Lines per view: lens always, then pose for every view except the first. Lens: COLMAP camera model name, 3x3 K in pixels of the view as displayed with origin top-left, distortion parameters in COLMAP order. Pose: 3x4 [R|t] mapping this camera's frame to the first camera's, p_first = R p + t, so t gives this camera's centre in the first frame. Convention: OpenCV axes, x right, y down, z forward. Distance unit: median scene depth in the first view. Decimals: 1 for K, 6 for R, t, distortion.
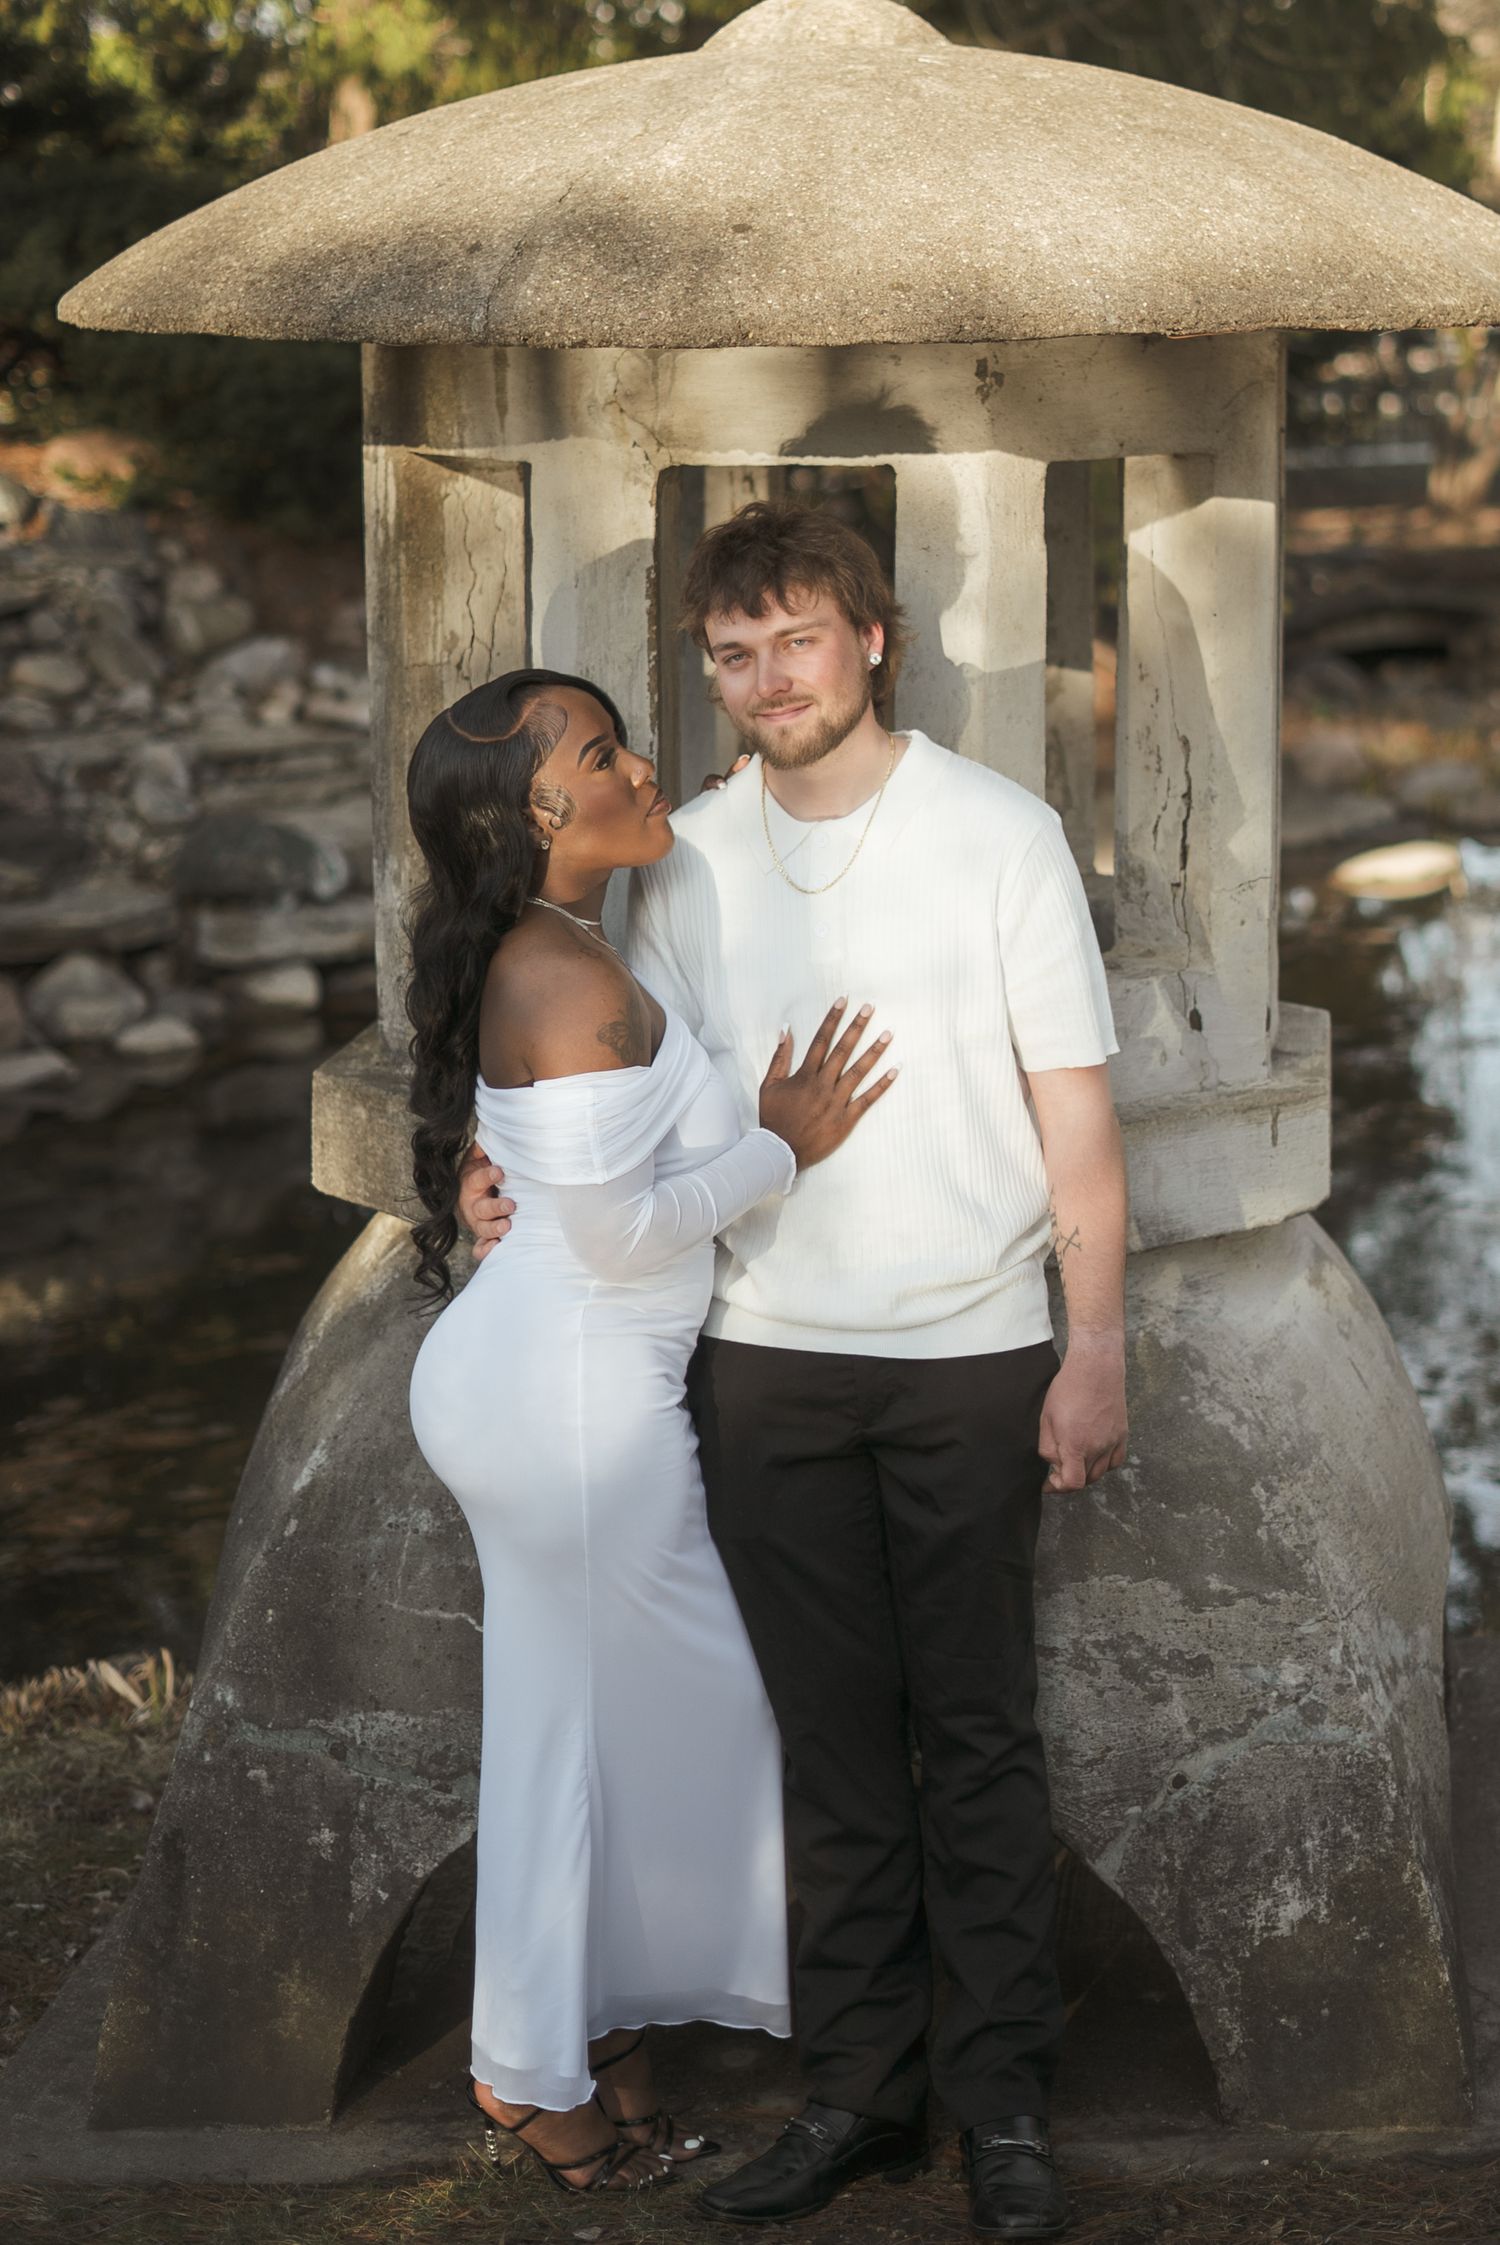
lens RADIAL K [[3358.6, 0, 750.0], [0, 3358.6, 1122.5], [0, 0, 1]] dist [-0.021903, -0.038548]
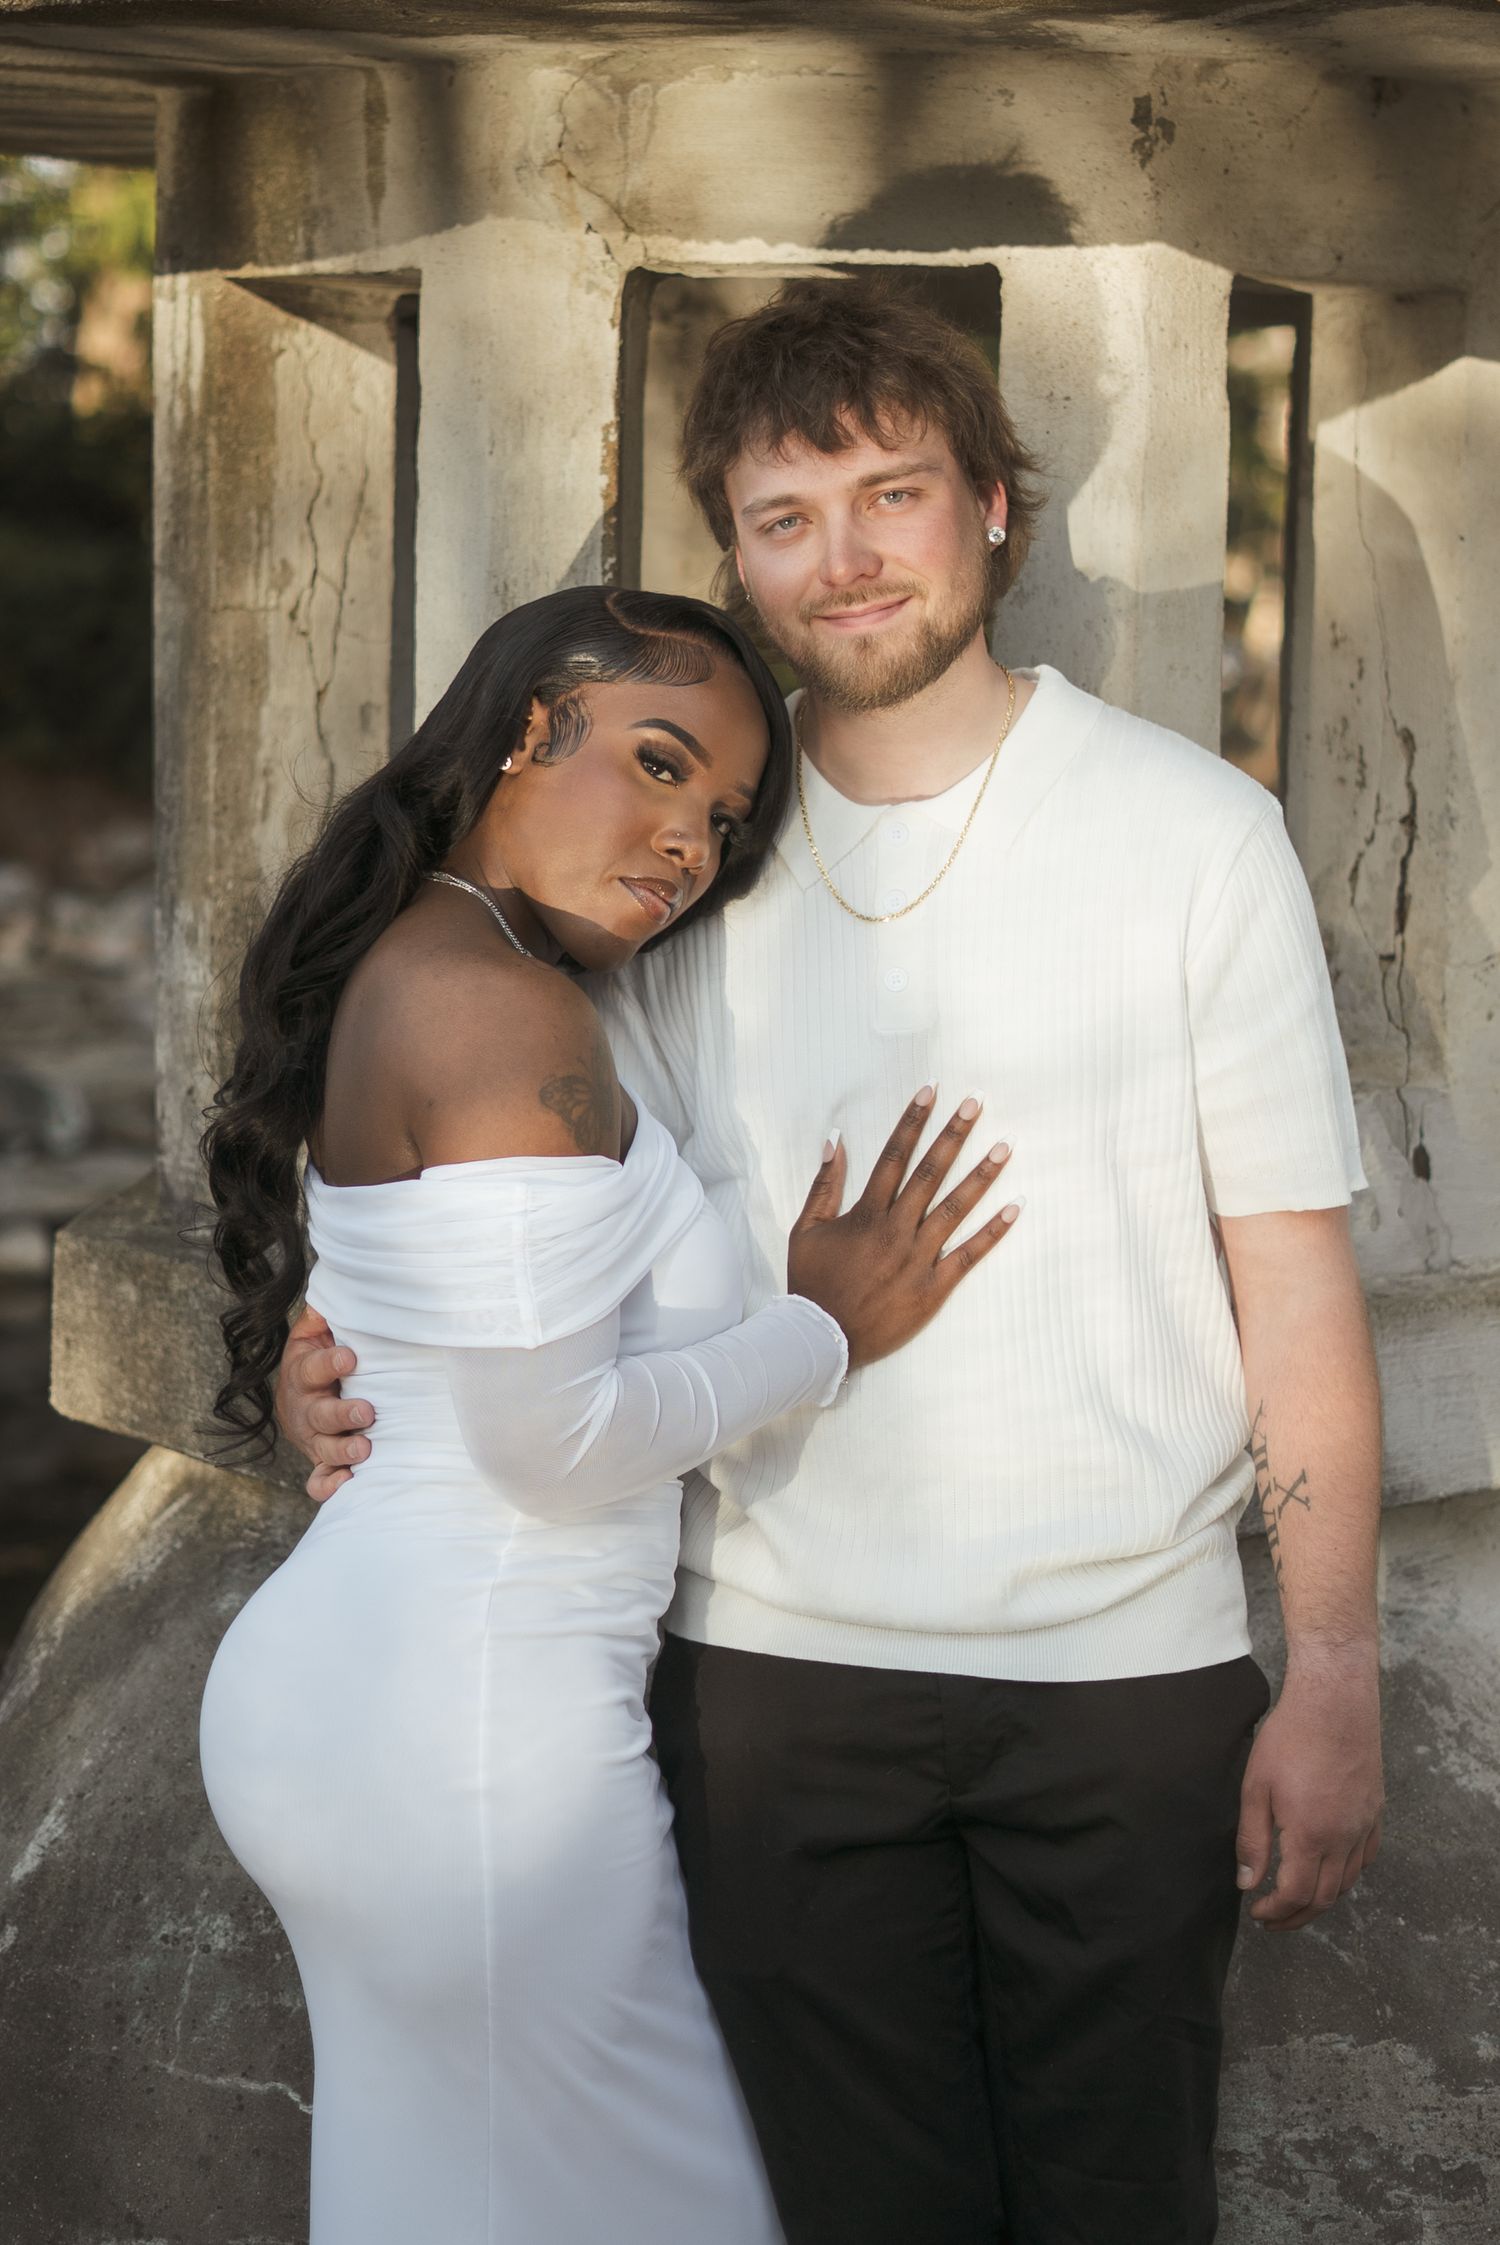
lens RADIAL K [[4161.2, 0, 686.8], [0, 4161.2, 1121.8], [0, 0, 1]] dist [-0.020235, -0.118127]
pose [[0.999636, 0.014543, 0.022714, -0.029841], [-0.013068, 0.997877, -0.063801, 0.015887], [-0.023593, 0.063481, 0.997704, 0.214523]]
